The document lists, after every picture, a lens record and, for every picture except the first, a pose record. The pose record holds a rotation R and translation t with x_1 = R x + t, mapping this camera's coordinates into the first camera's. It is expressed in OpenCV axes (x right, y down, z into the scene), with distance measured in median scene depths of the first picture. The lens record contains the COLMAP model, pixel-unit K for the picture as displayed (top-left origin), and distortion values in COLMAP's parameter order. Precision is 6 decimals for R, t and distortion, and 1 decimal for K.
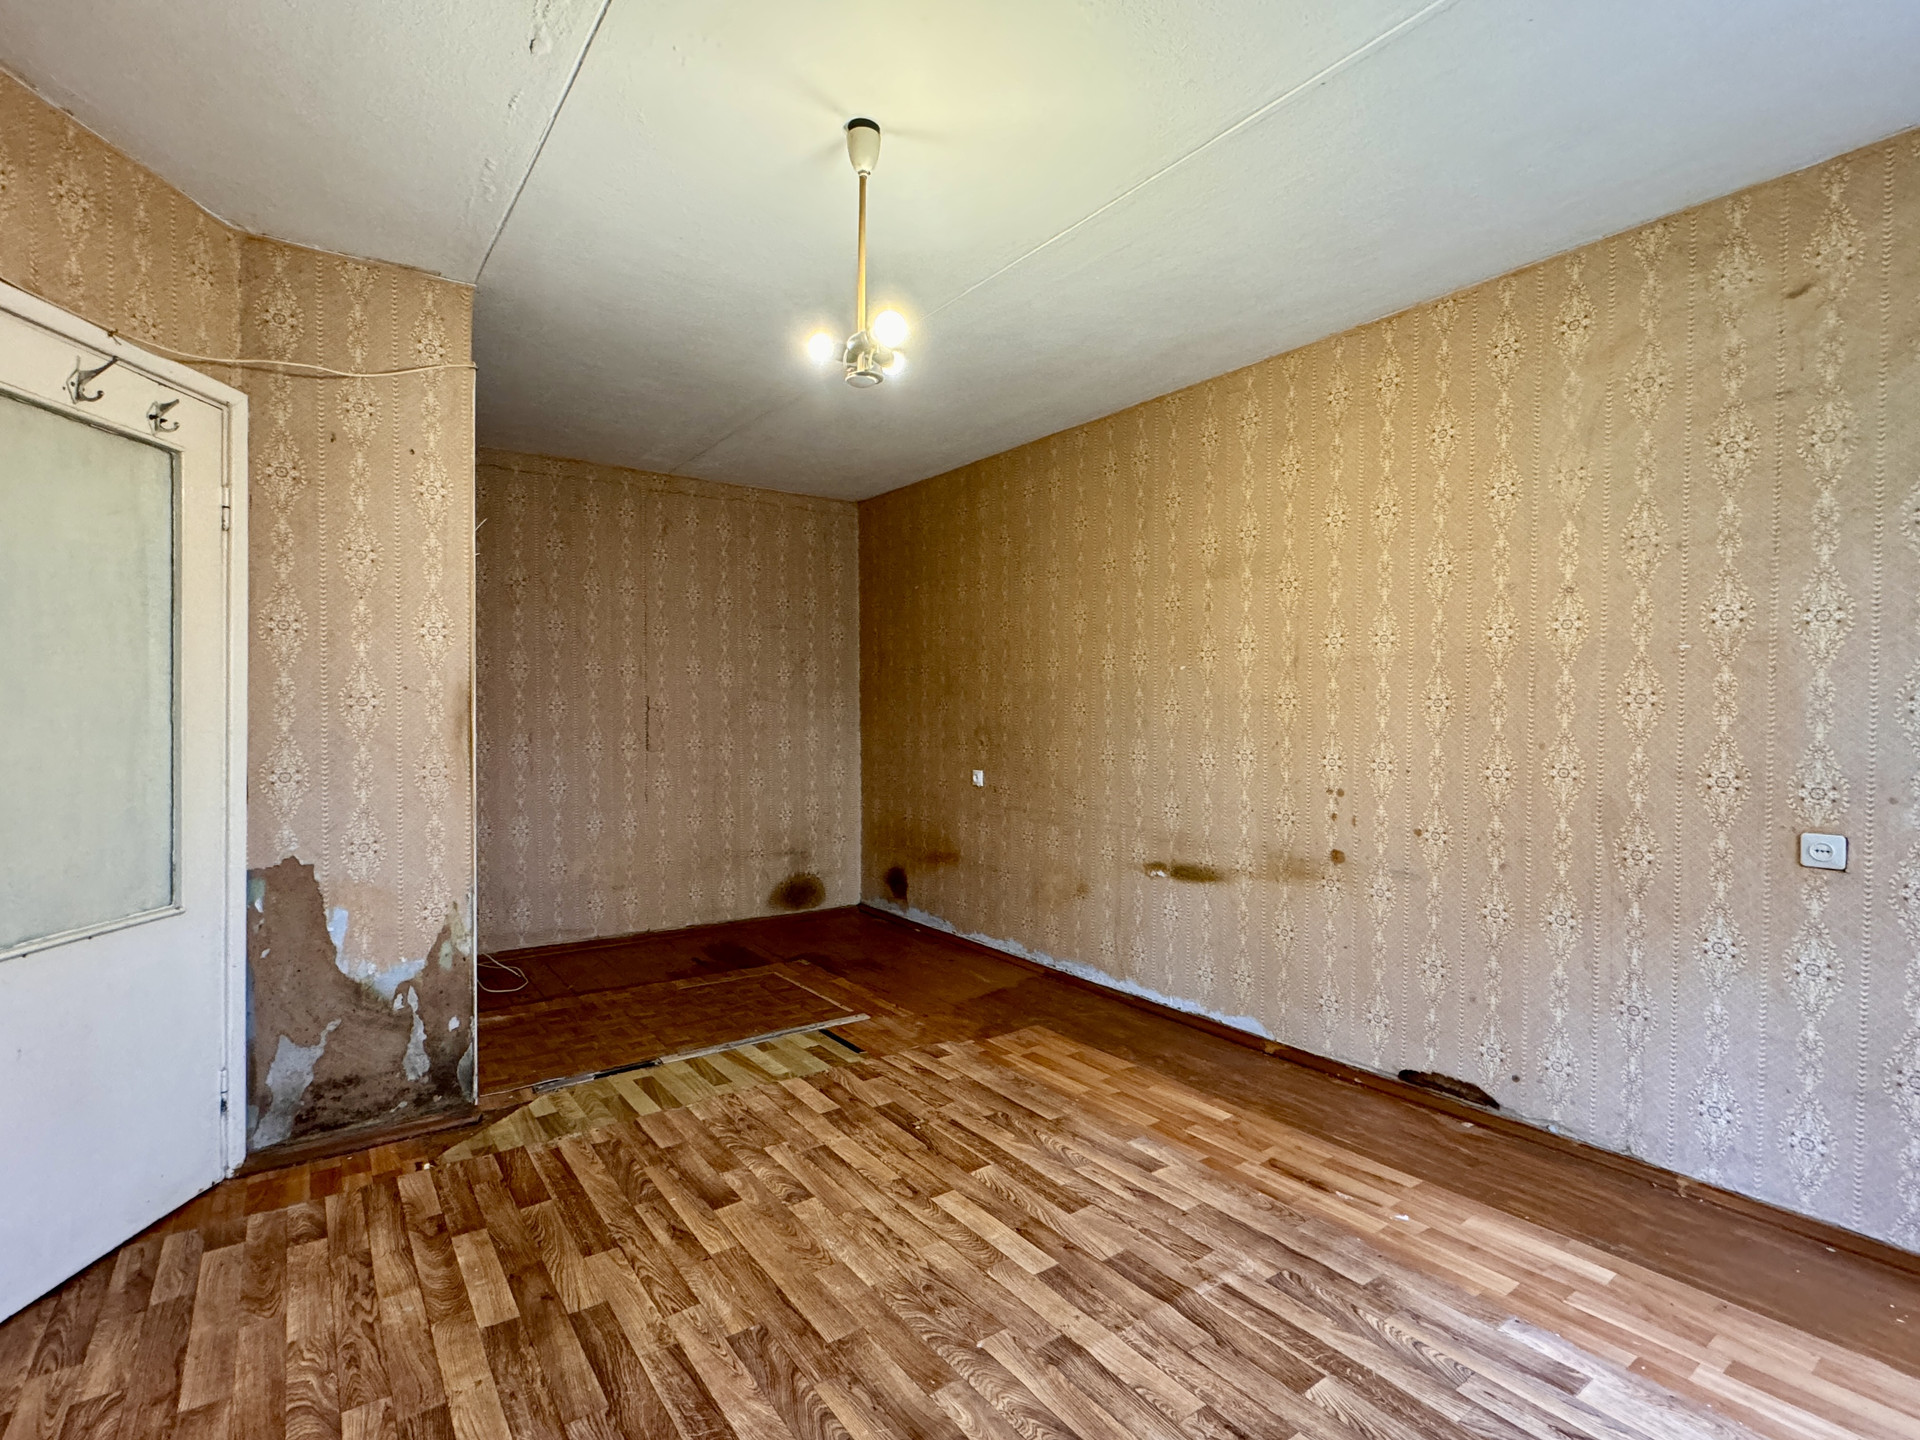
lens RADIAL K [[944.3, 0, 966.2], [0, 944.3, 710.5], [0, 0, 1]] dist [0.010070, -0.000103]
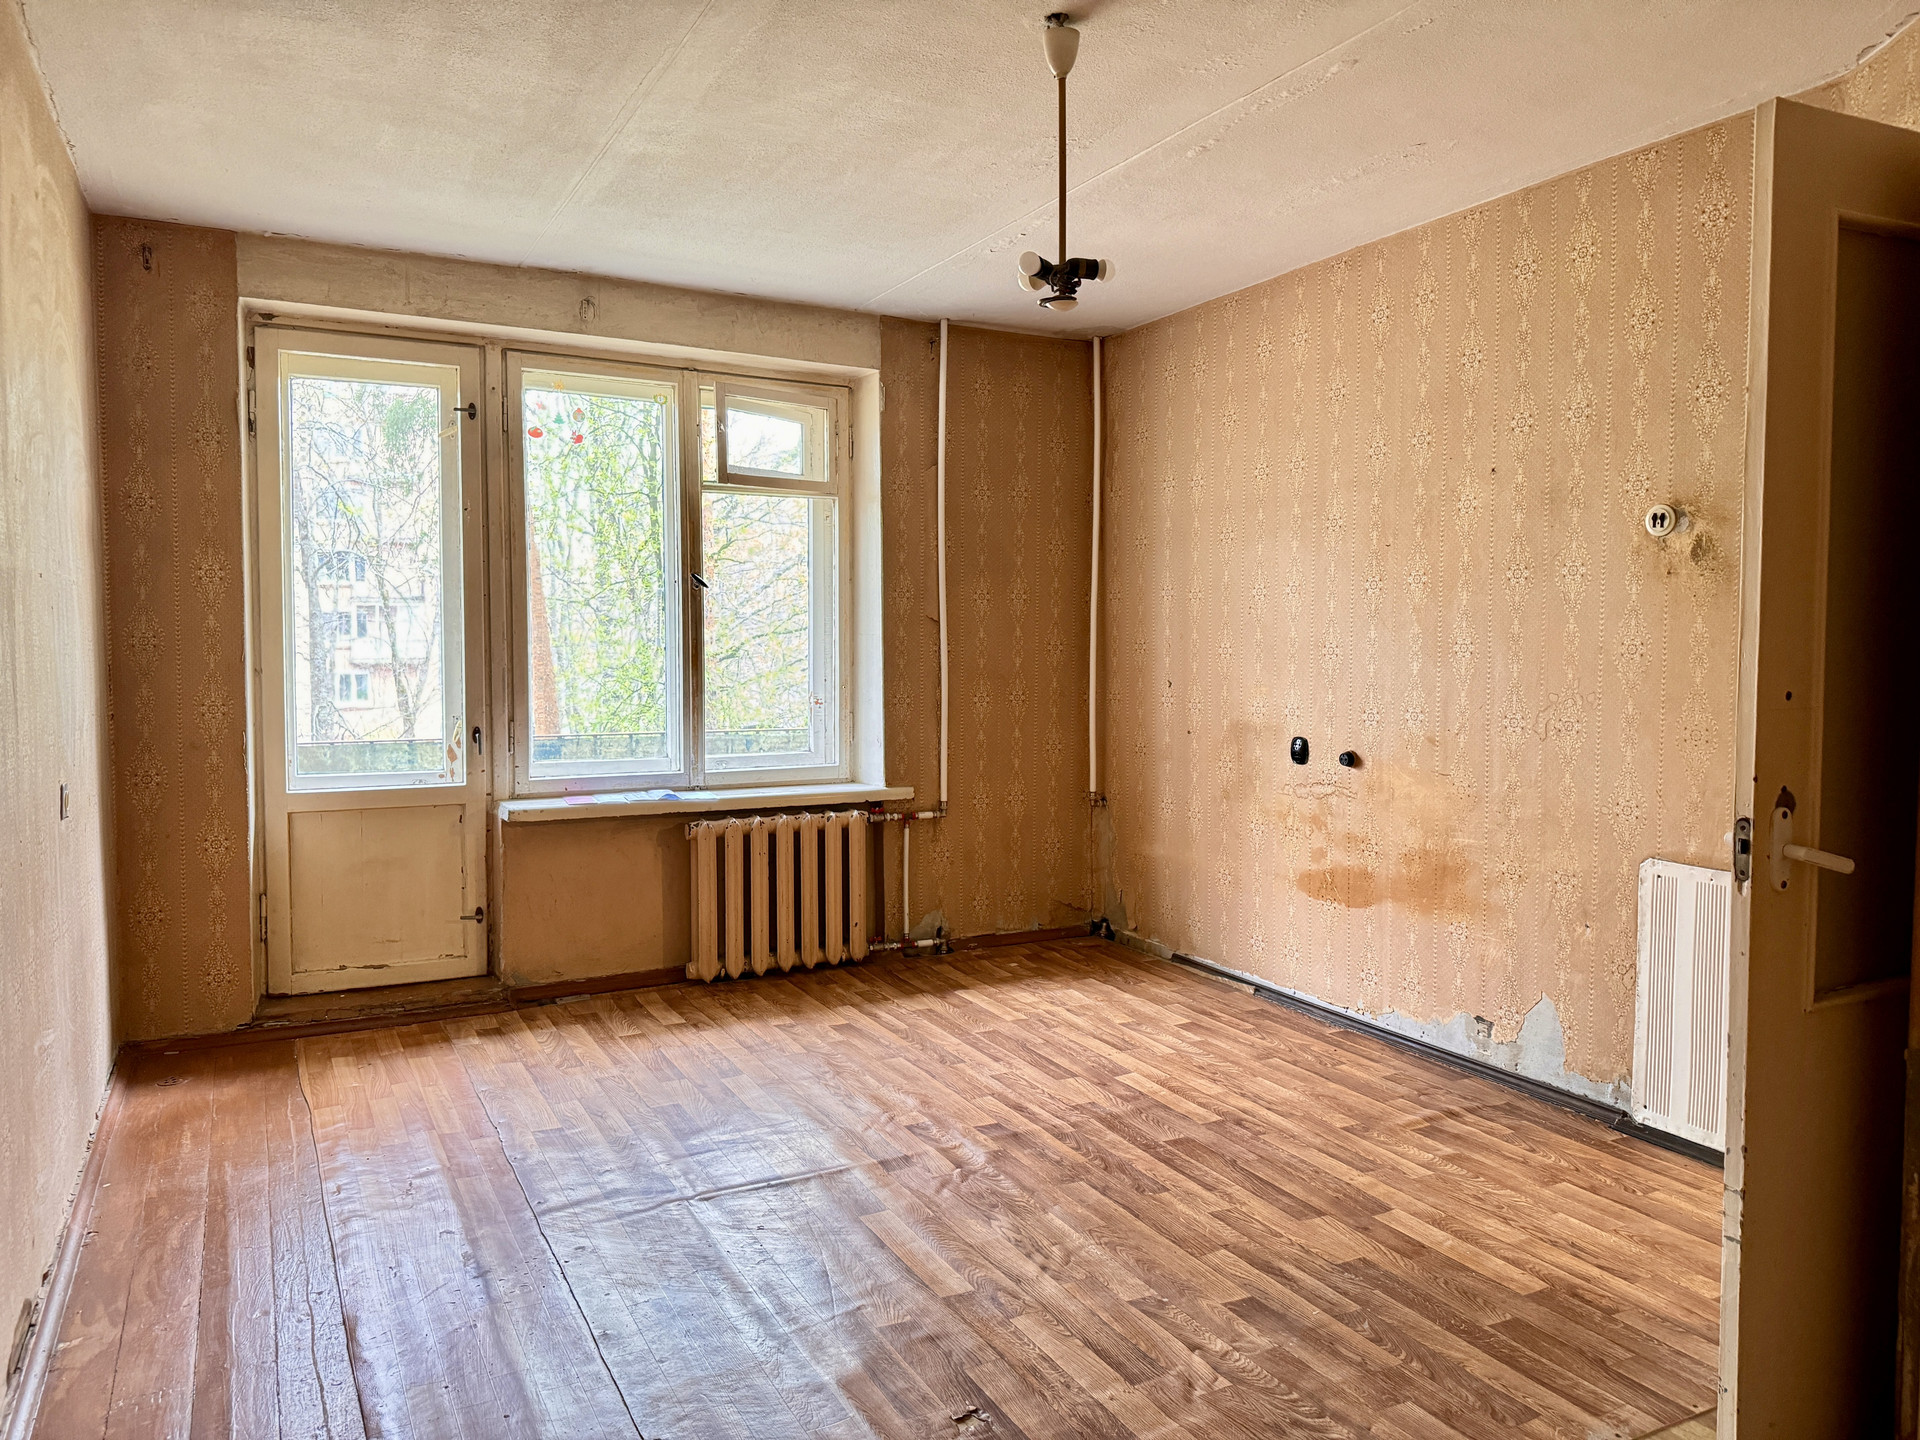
lens RADIAL K [[1345.3, 0, 962.4], [0, 1345.3, 710.4], [0, 0, 1]] dist [0.060853, -0.052864]
pose [[-0.989095, -0.007772, 0.147072, -0.164479], [-0.000683, 0.998838, 0.048190, -0.008357], [-0.147276, 0.047564, -0.987951, 1.825847]]
